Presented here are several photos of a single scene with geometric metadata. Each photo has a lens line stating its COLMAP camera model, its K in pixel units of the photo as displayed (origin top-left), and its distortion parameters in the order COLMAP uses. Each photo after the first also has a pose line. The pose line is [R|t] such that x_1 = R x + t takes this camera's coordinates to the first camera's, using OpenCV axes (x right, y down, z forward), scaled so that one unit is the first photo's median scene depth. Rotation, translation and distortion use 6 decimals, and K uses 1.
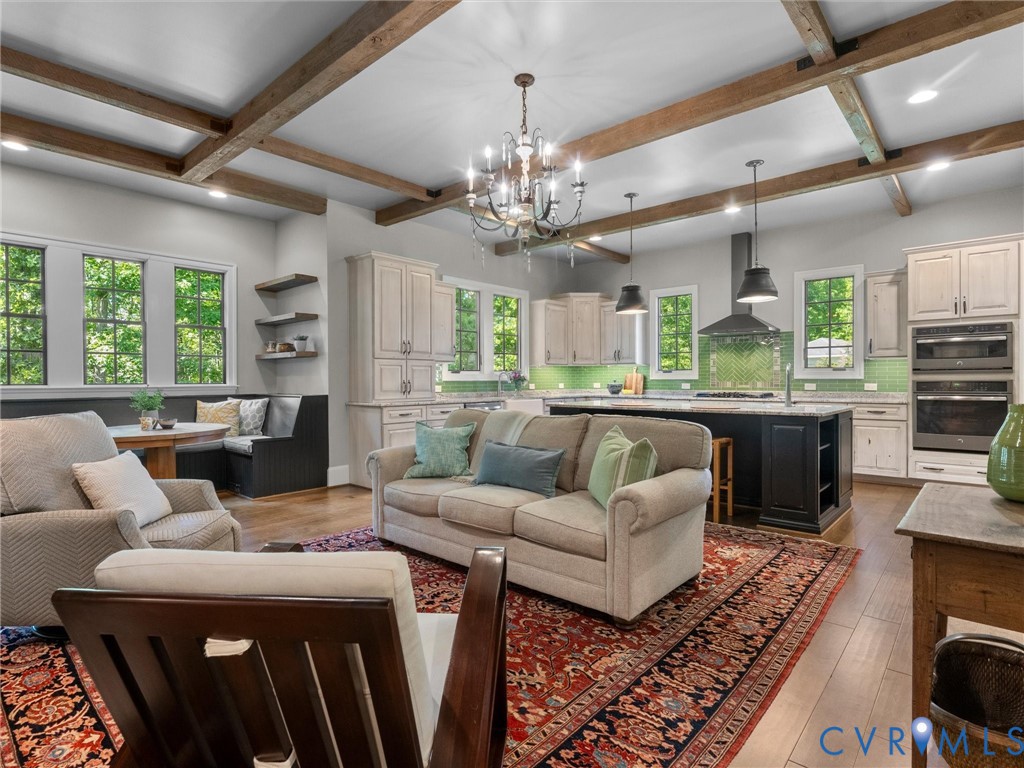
lens RADIAL K [[544.2, 0, 511.5], [0, 544.2, 382.3], [0, 0, 1]] dist [0.002076, 0.000135]
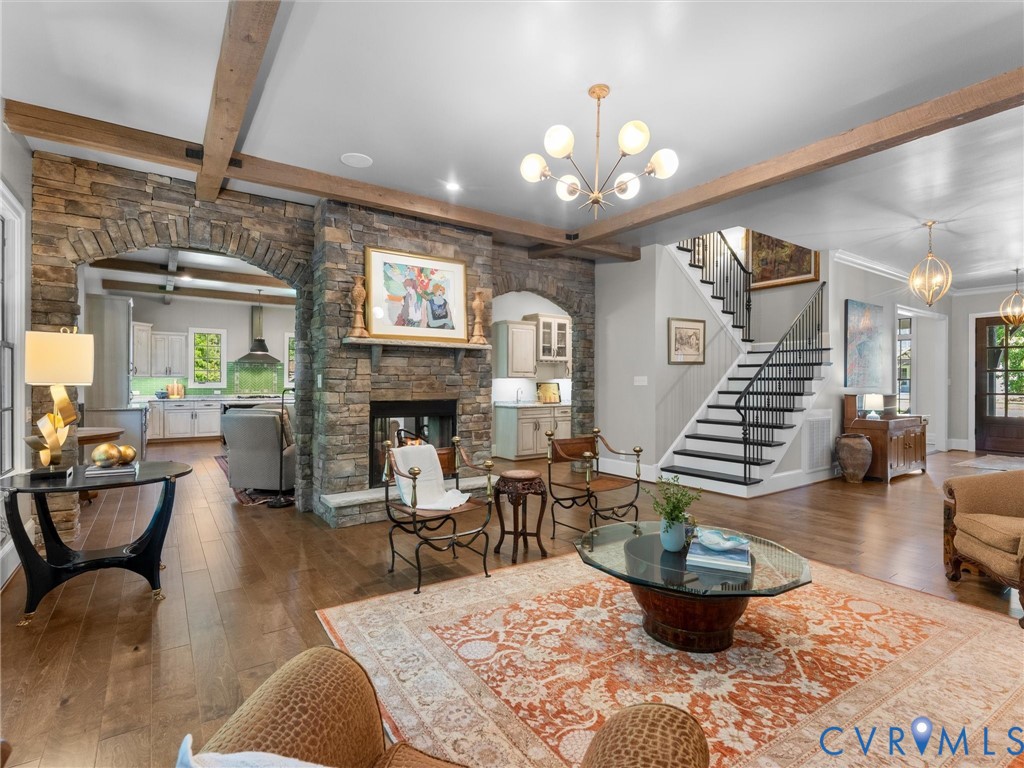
lens RADIAL K [[503.9, 0, 508.2], [0, 503.9, 381.9], [0, 0, 1]] dist [-0.001346, -0.000052]
pose [[0.220486, 0.006943, 0.975365, -1.219418], [-0.002008, 0.999976, -0.006664, -0.020097], [-0.975388, -0.000489, 0.220495, -0.191486]]
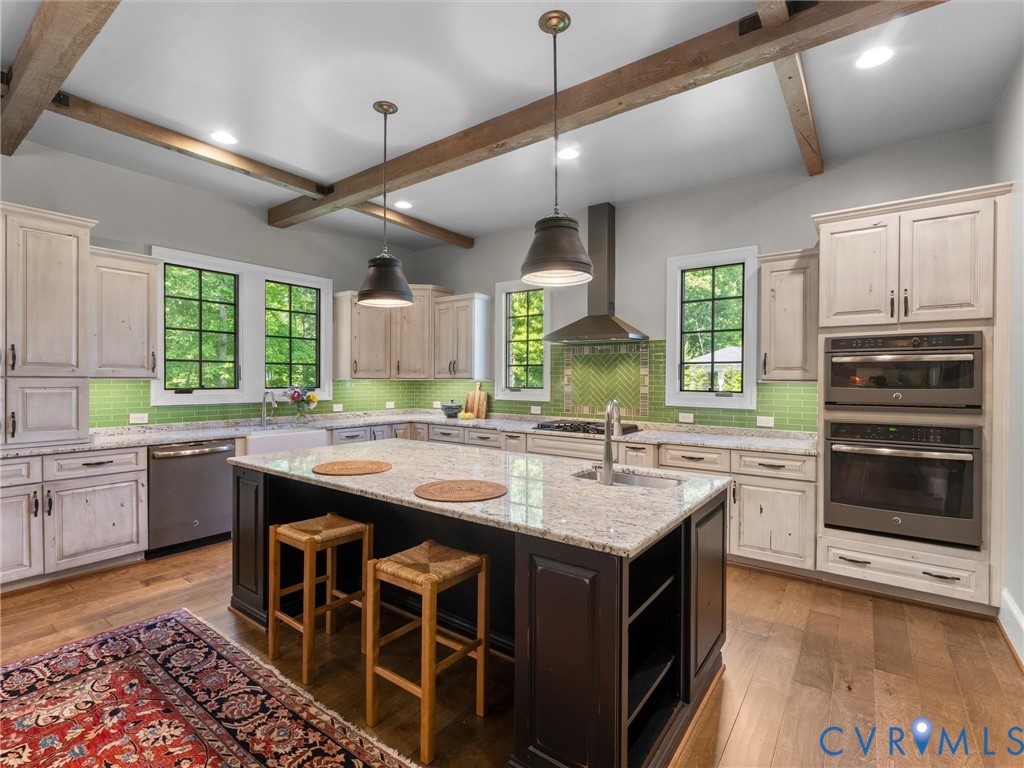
lens RADIAL K [[489.2, 0, 510.5], [0, 489.2, 382.9], [0, 0, 1]] dist [-0.000257, -0.000773]
pose [[0.996158, 0.009320, 0.087079, 0.300535], [-0.009612, 0.999949, 0.002936, -0.042925], [-0.087047, -0.003762, 0.996197, 0.435156]]
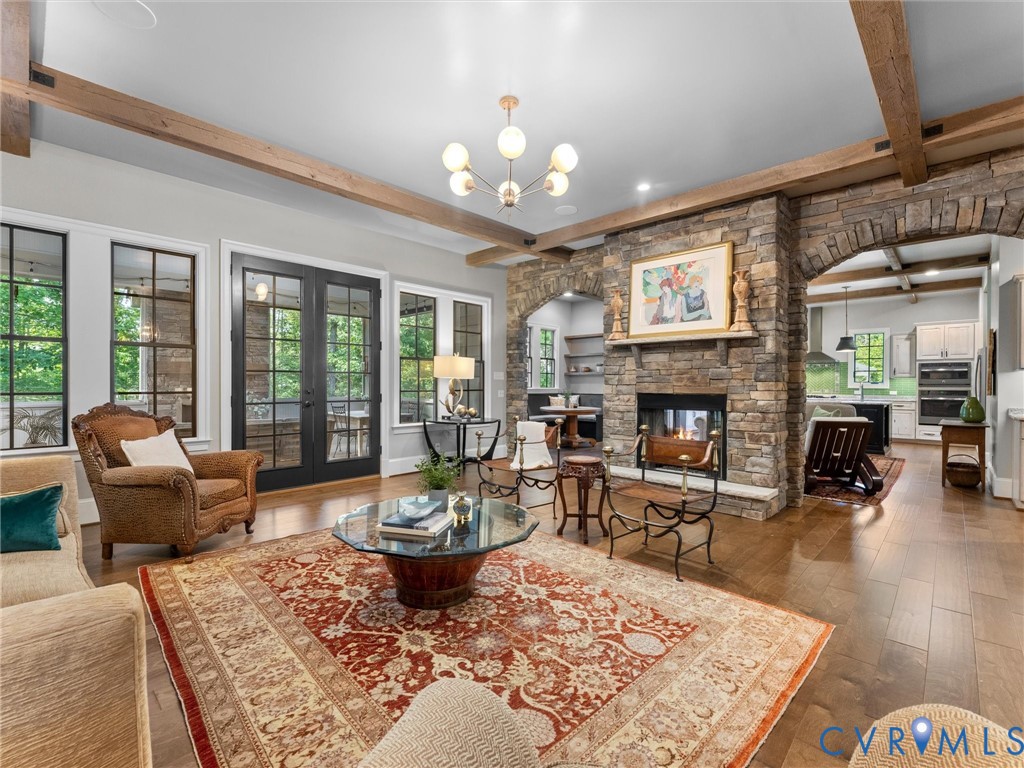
lens RADIAL K [[471.0, 0, 513.6], [0, 471.0, 387.1], [0, 0, 1]] dist [0.003166, -0.000985]
pose [[0.999423, 0.010606, -0.032267, -0.643158], [-0.010471, 0.999936, 0.004371, -0.005351], [0.032311, -0.004031, 0.999470, -0.720437]]
